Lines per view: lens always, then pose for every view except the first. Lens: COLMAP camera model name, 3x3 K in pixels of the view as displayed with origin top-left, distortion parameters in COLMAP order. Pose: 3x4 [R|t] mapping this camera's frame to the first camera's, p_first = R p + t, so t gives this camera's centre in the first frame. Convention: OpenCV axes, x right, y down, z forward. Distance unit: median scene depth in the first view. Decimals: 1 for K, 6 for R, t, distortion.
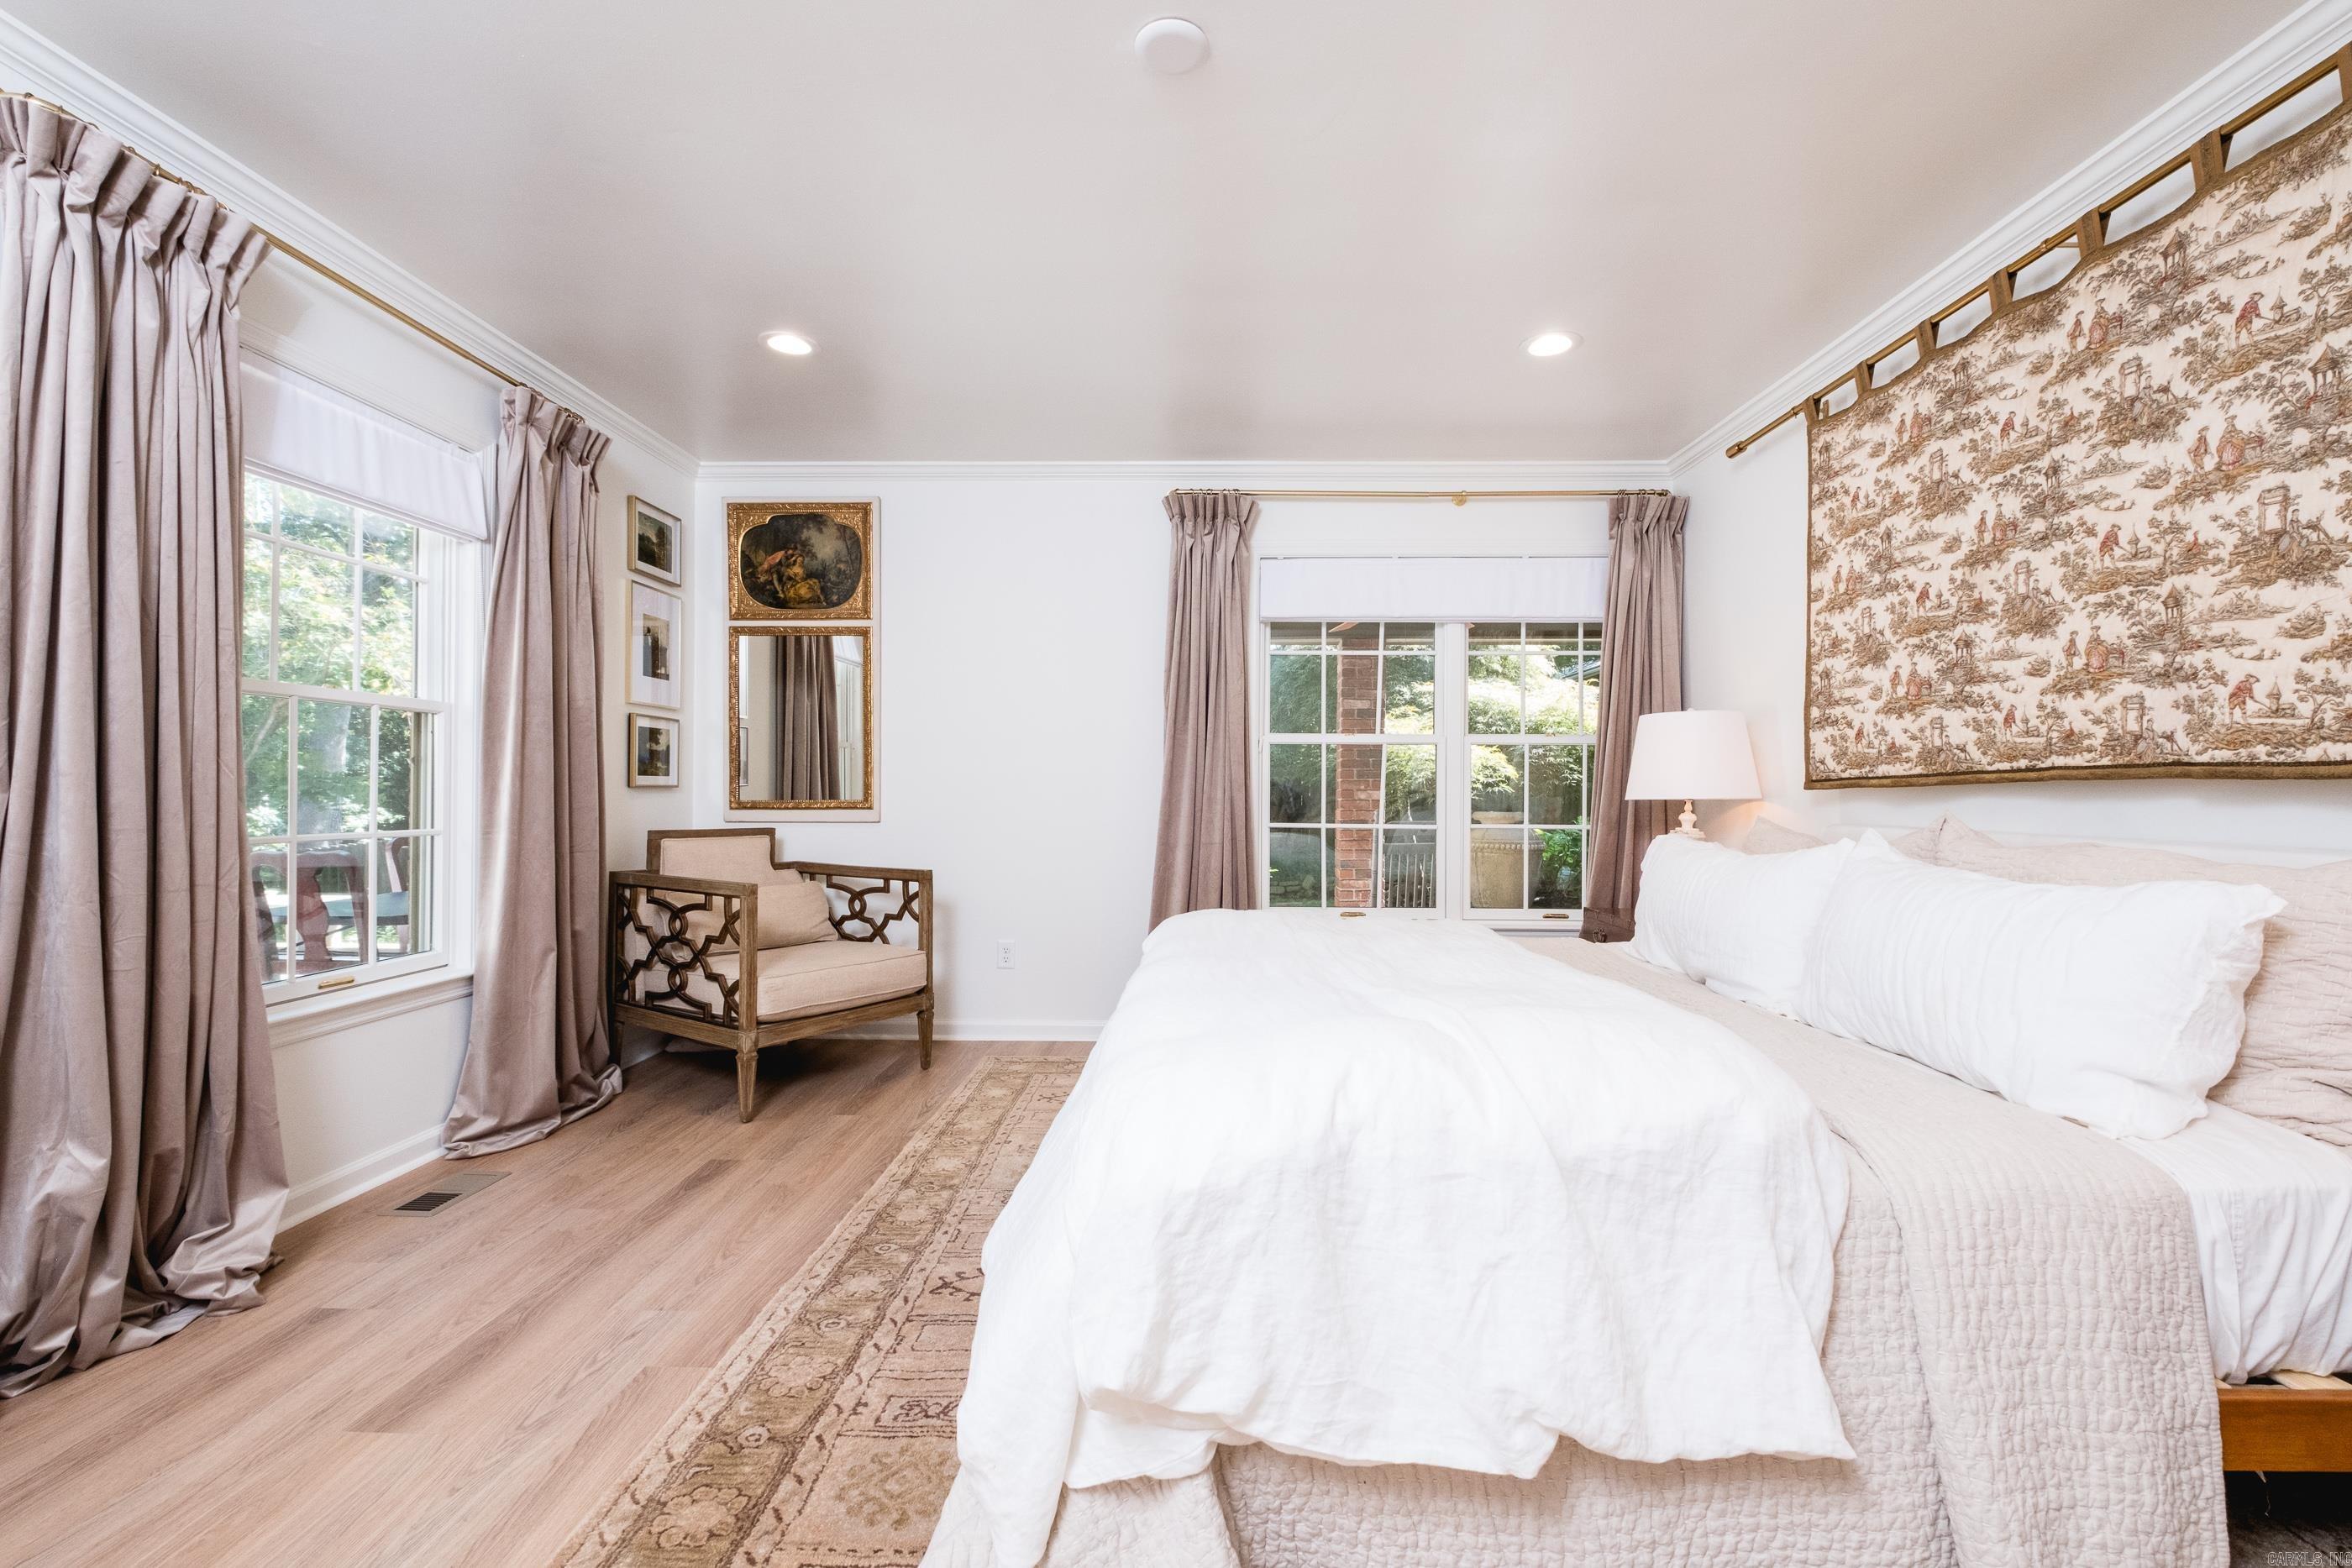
lens RADIAL K [[1023.8, 0, 1205.2], [0, 1023.8, 787.9], [0, 0, 1]] dist [0.002602, -0.001202]
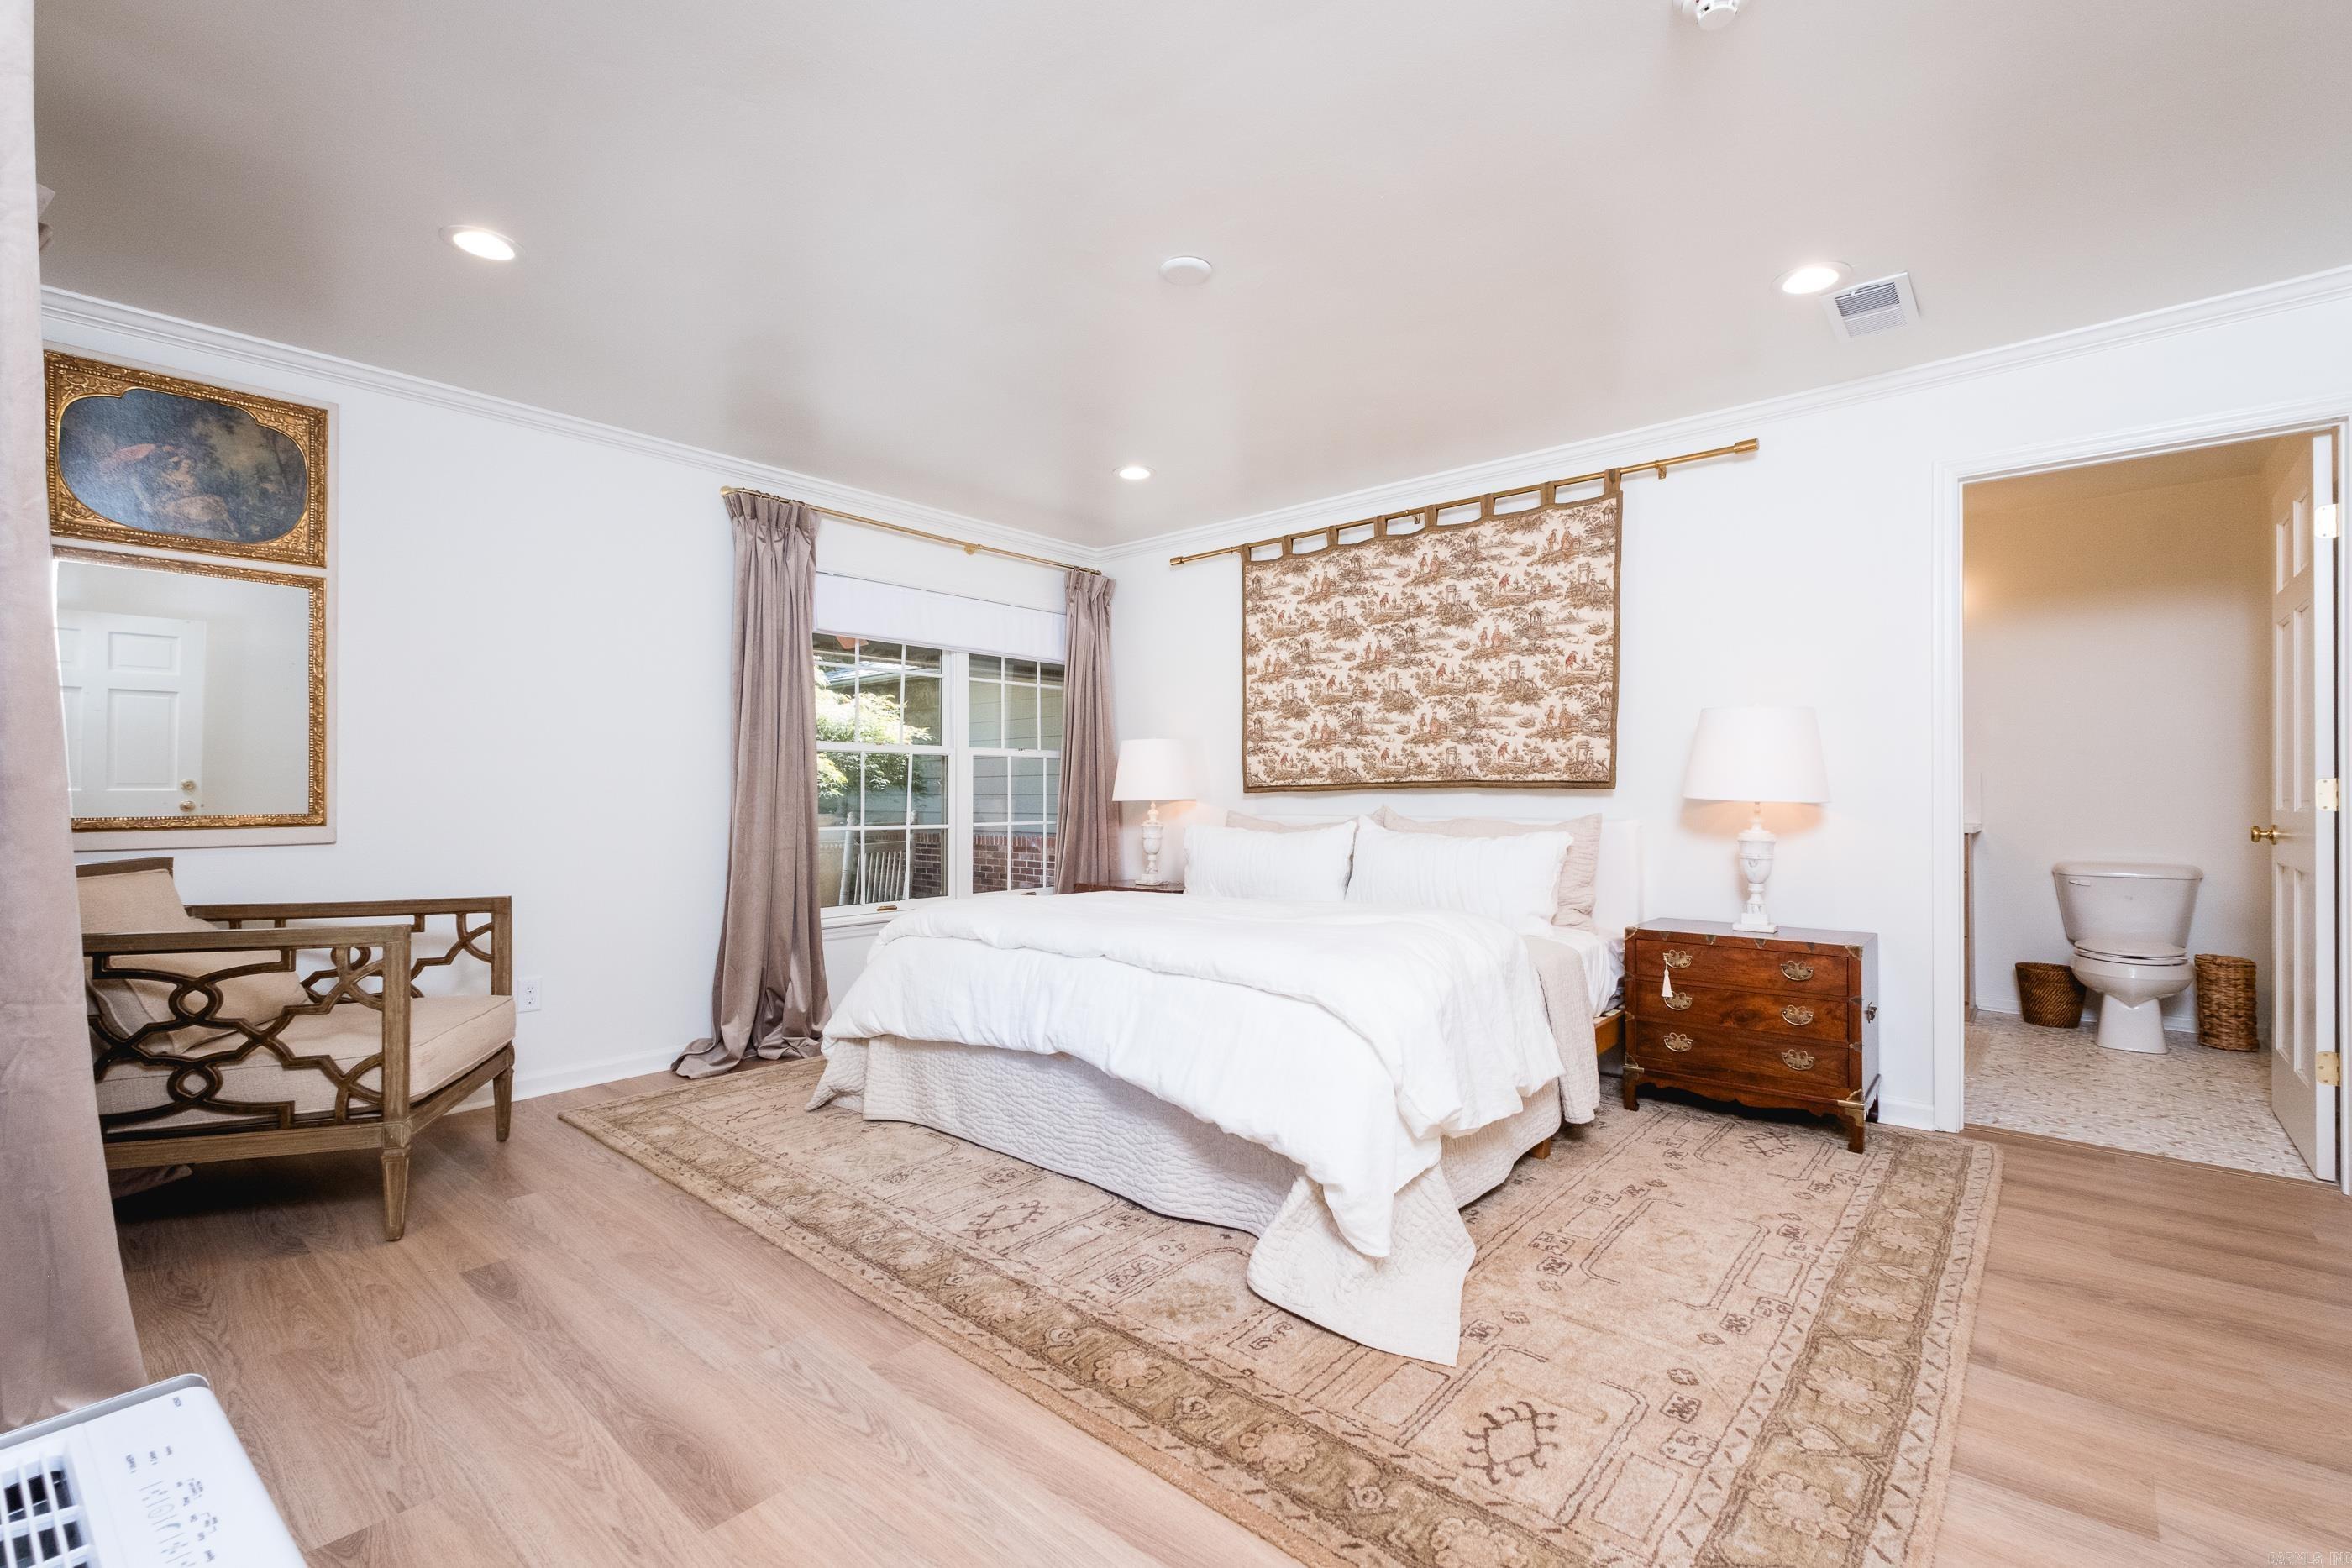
lens RADIAL K [[1023.8, 0, 1205.2], [0, 1023.8, 787.9], [0, 0, 1]] dist [0.002602, -0.001202]
pose [[0.627064, -0.001480, 0.778966, -0.812067], [0.003001, 0.999995, -0.000516, -0.006842], [-0.778962, 0.002661, 0.627065, 0.070966]]
